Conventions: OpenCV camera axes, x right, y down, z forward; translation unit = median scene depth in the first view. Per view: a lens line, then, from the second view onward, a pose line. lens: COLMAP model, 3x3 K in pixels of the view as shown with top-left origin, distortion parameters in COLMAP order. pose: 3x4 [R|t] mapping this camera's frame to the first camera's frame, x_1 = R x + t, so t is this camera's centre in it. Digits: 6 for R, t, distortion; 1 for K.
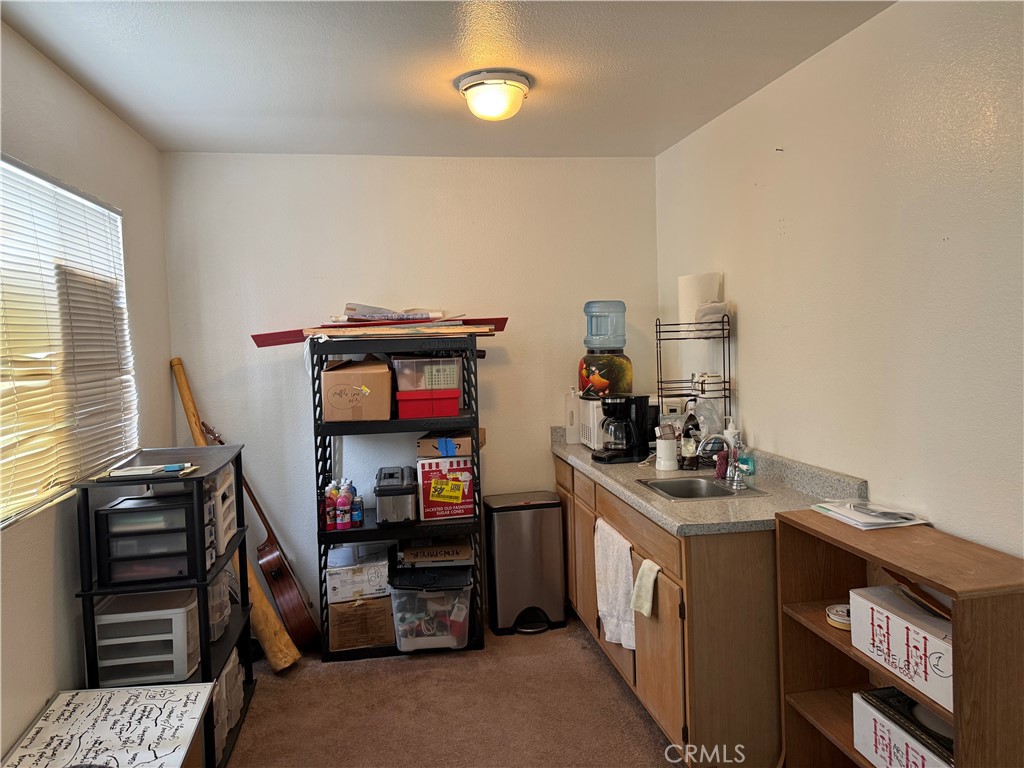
lens RADIAL K [[722.1, 0, 512.0], [0, 722.1, 384.0], [0, 0, 1]] dist [0.108486, -0.158472]
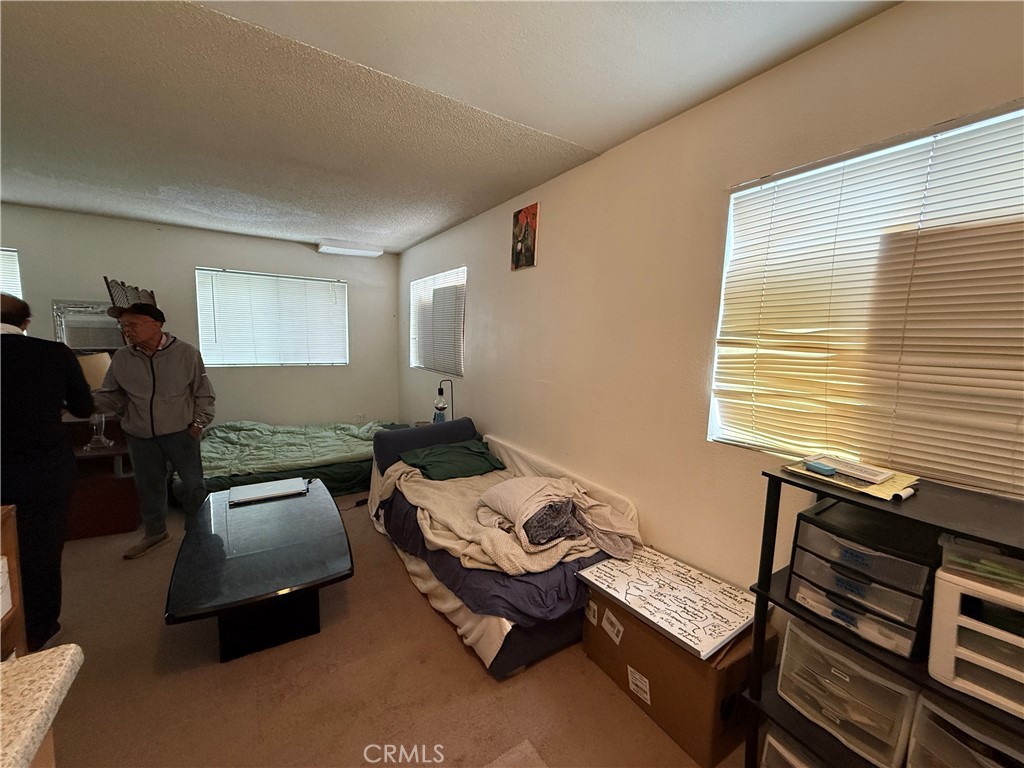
lens RADIAL K [[406.2, 0, 509.2], [0, 406.2, 384.9], [0, 0, 1]] dist [-0.005618, 0.000371]
pose [[-0.924839, 0.044332, -0.377767, 0.040657], [-0.029173, 0.981991, 0.186661, -0.063268], [0.379239, 0.183652, -0.906890, 1.463546]]
